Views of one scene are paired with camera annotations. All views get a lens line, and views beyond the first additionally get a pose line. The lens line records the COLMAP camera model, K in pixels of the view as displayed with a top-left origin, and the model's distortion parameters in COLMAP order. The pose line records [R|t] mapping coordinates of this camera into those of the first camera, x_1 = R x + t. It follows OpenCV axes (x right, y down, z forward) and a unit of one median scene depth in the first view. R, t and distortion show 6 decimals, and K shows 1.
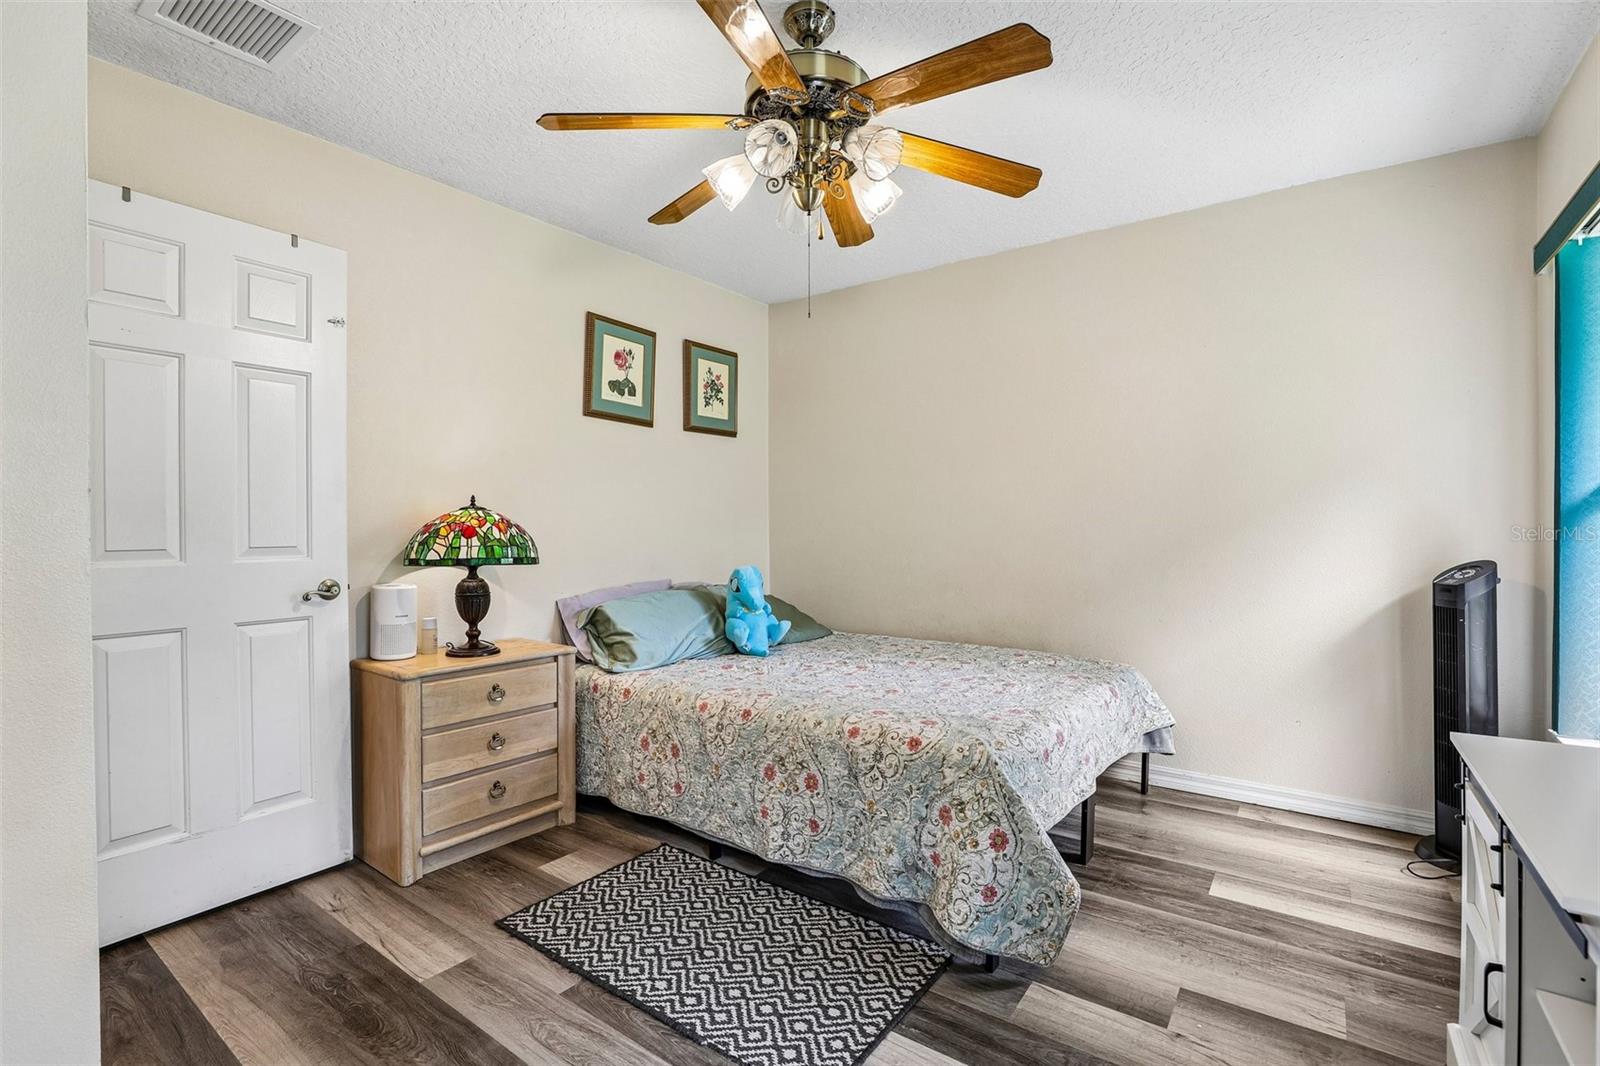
lens RADIAL K [[728.7, 0, 798.7], [0, 728.7, 530.4], [0, 0, 1]] dist [-0.021315, 0.000637]
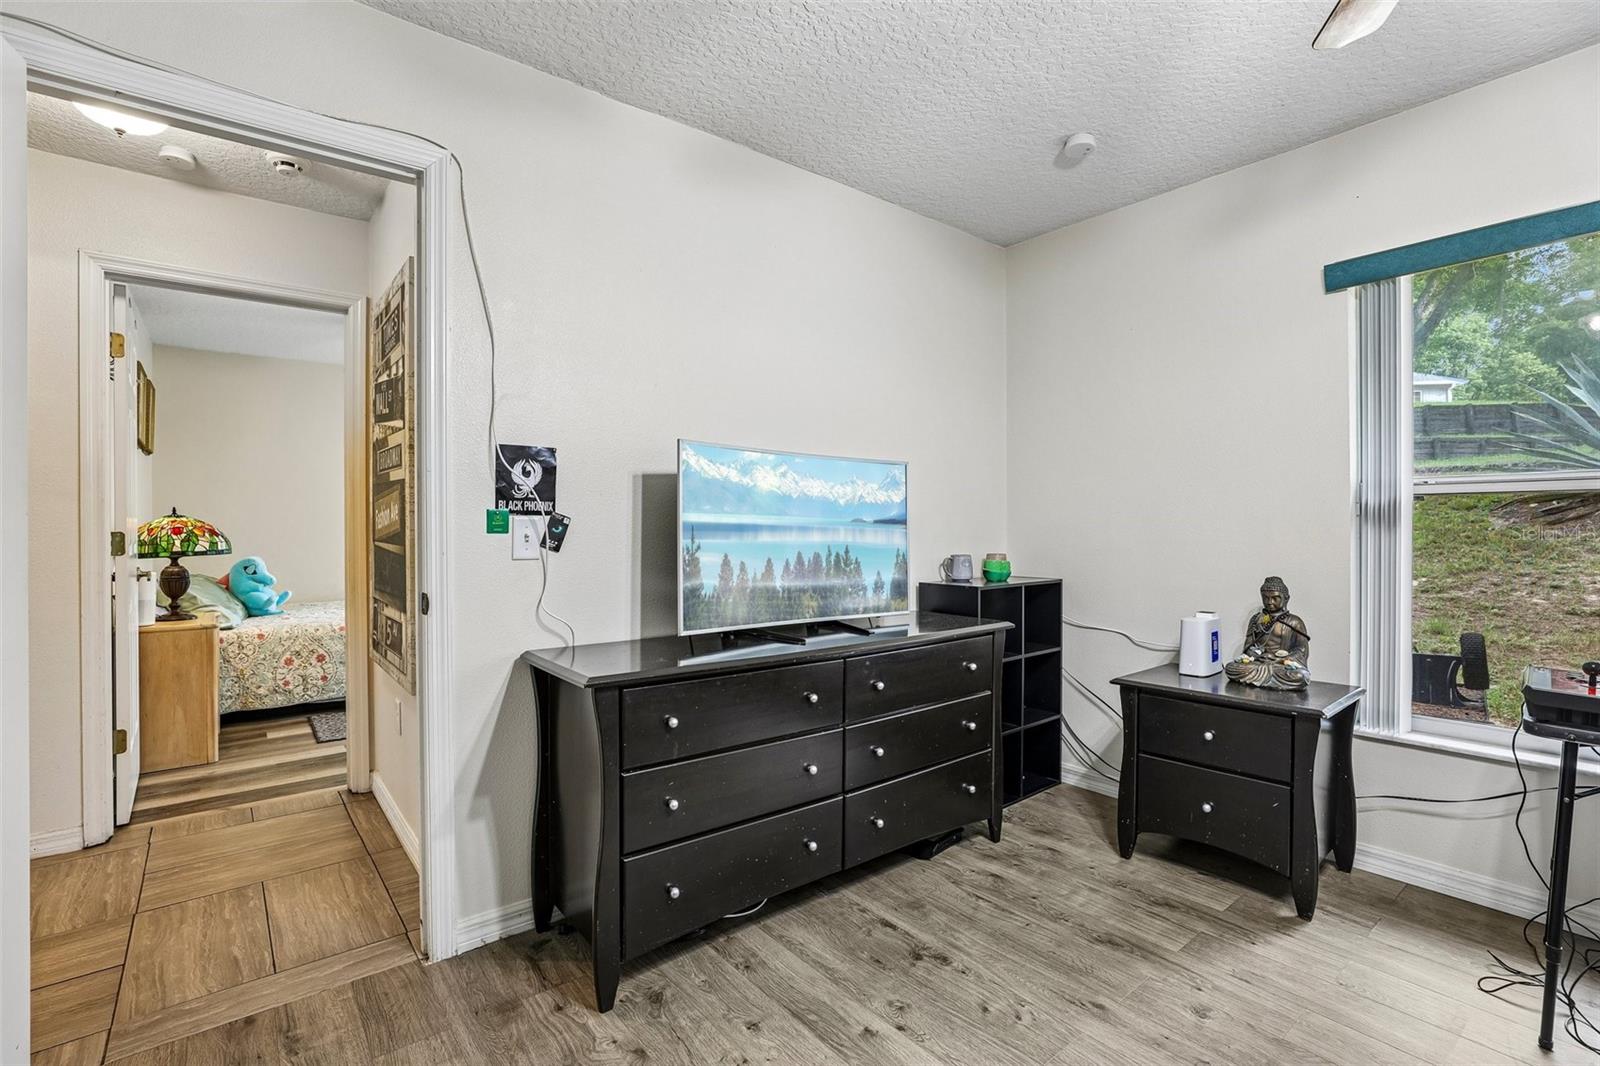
lens RADIAL K [[728.7, 0, 786.6], [0, 728.7, 528.3], [0, 0, 1]] dist [-0.021315, 0.000637]
pose [[0.270793, 0.001554, 0.962636, -1.497068], [0.009642, 0.999944, -0.004327, 0.011399], [-0.962589, 0.010453, 0.270762, -0.529665]]
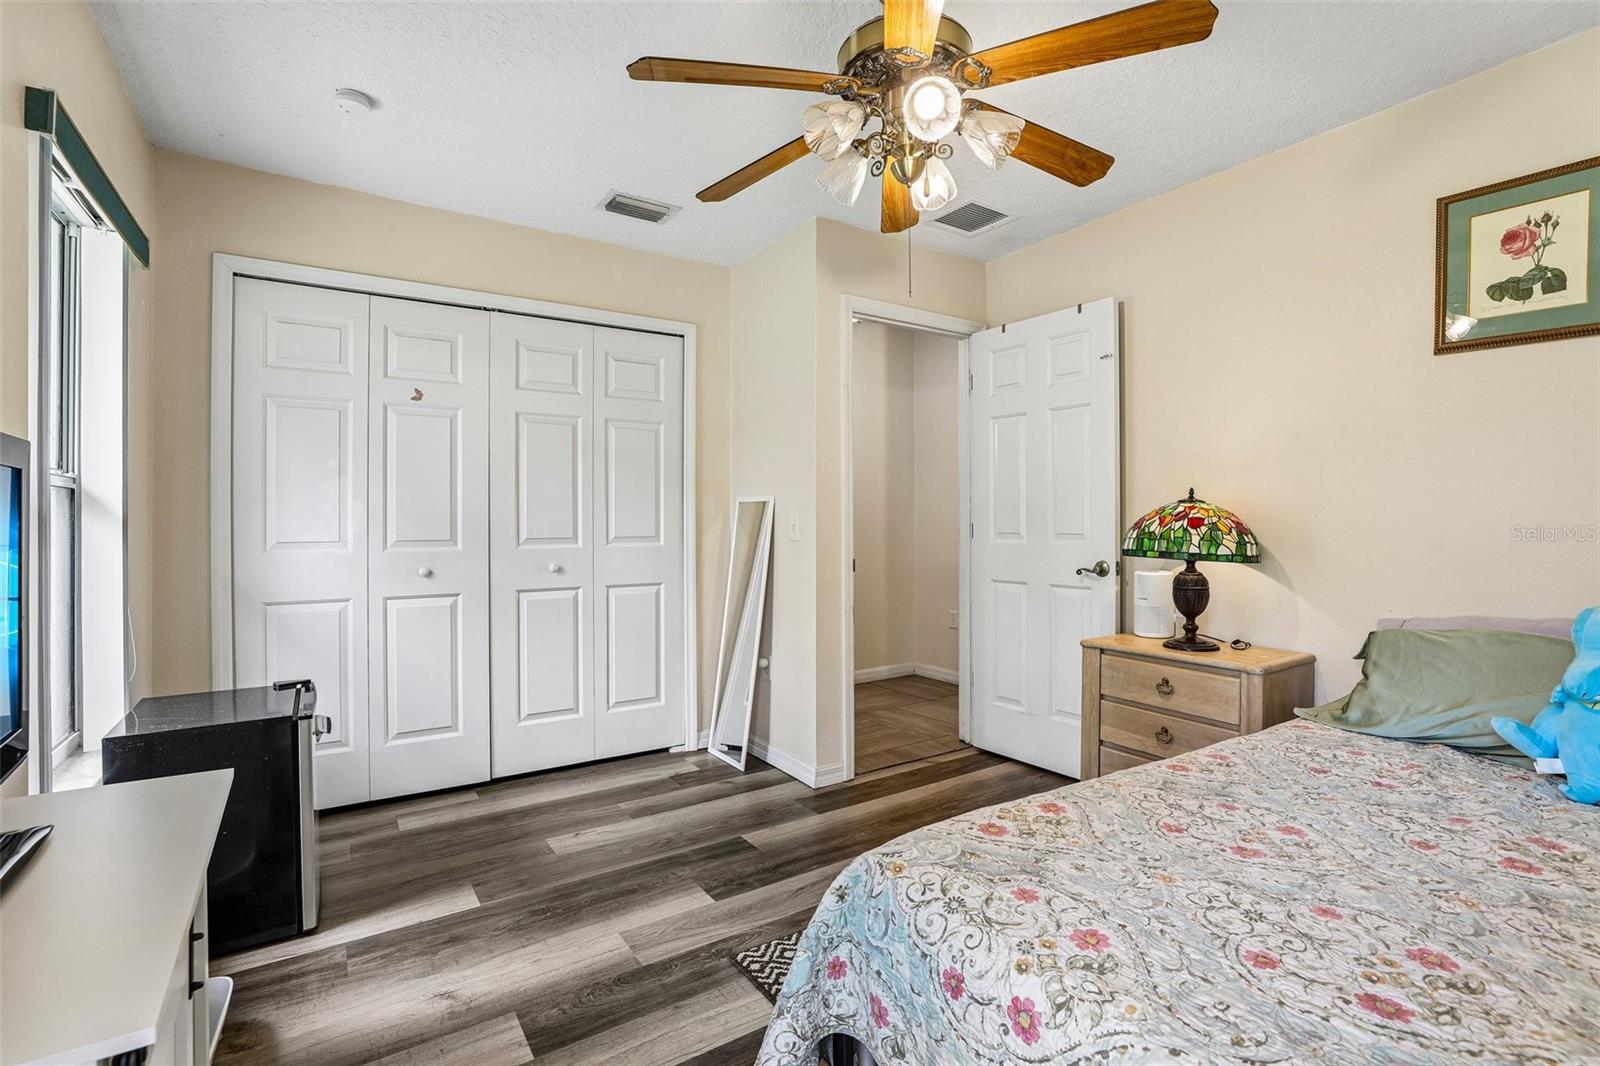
lens RADIAL K [[728.7, 0, 800.0], [0, 728.7, 527.4], [0, 0, 1]] dist [-0.021315, 0.000637]
pose [[-0.338586, 0.009506, -0.940887, 0.672178], [-0.004857, 0.999918, 0.011850, -0.004046], [0.940923, 0.008582, -0.338512, 0.849028]]
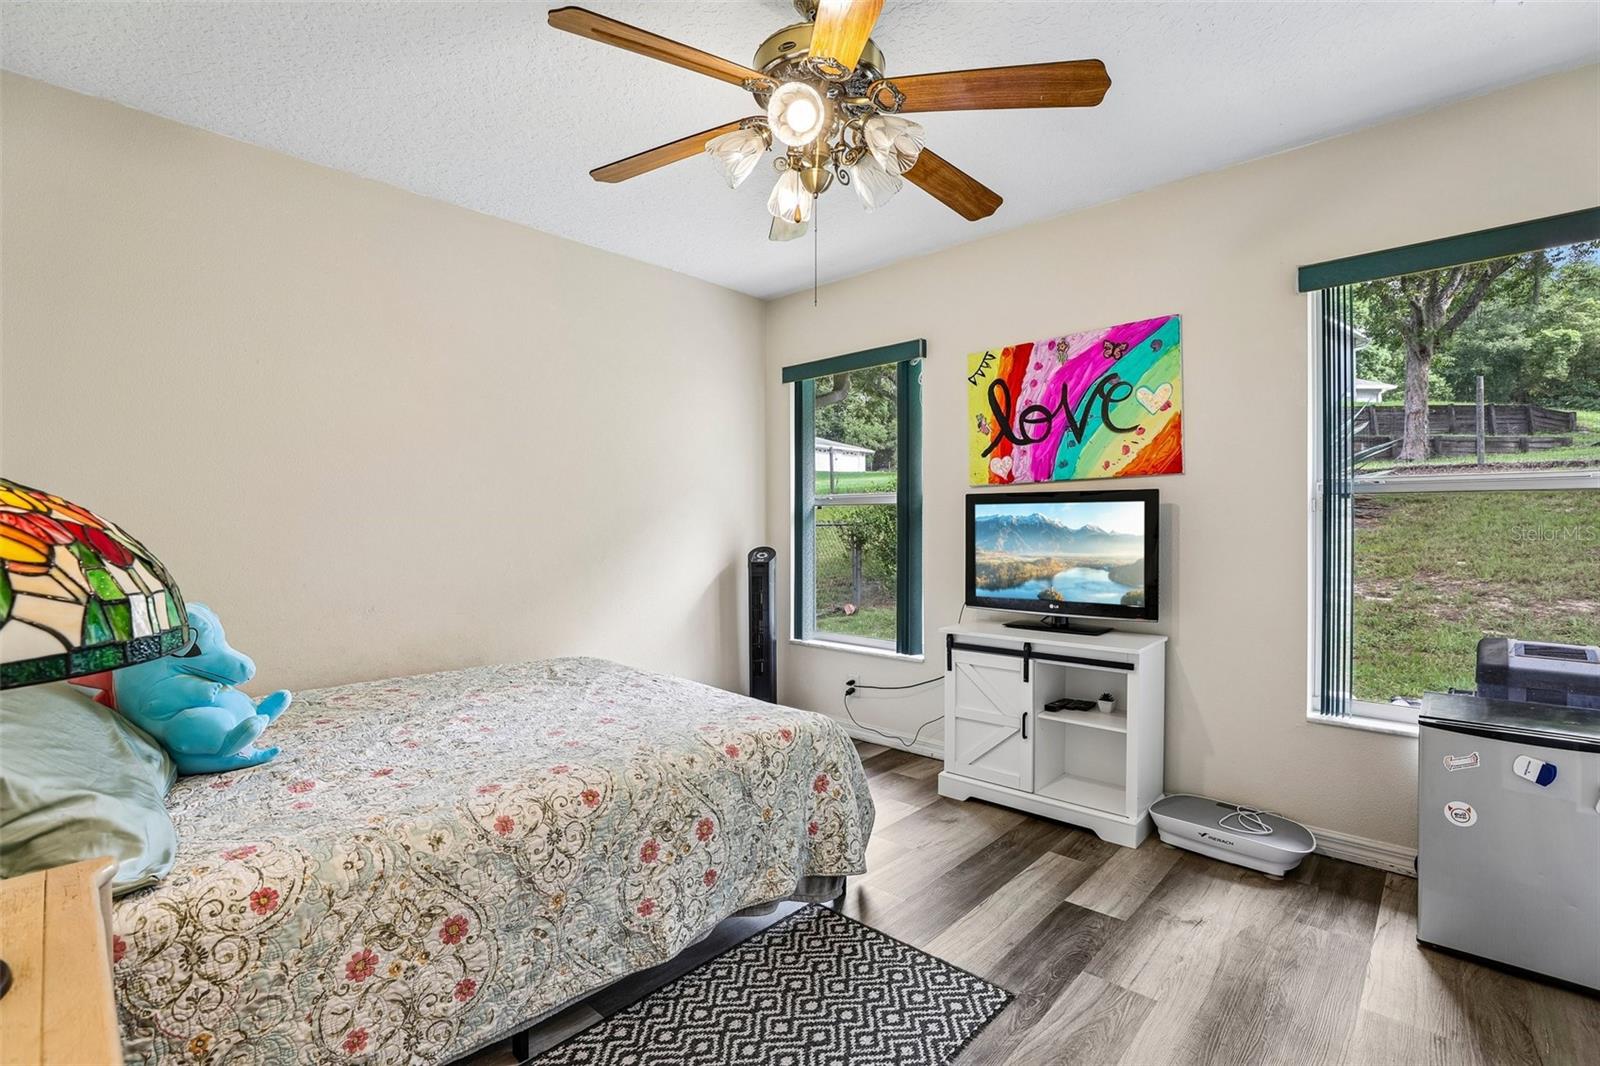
lens RADIAL K [[728.7, 0, 805.8], [0, 728.7, 531.3], [0, 0, 1]] dist [-0.021315, 0.000637]
pose [[0.116961, -0.006010, 0.993118, -0.671489], [0.007910, 0.999956, 0.005120, -0.002843], [-0.993105, 0.007257, 0.117003, 0.651778]]
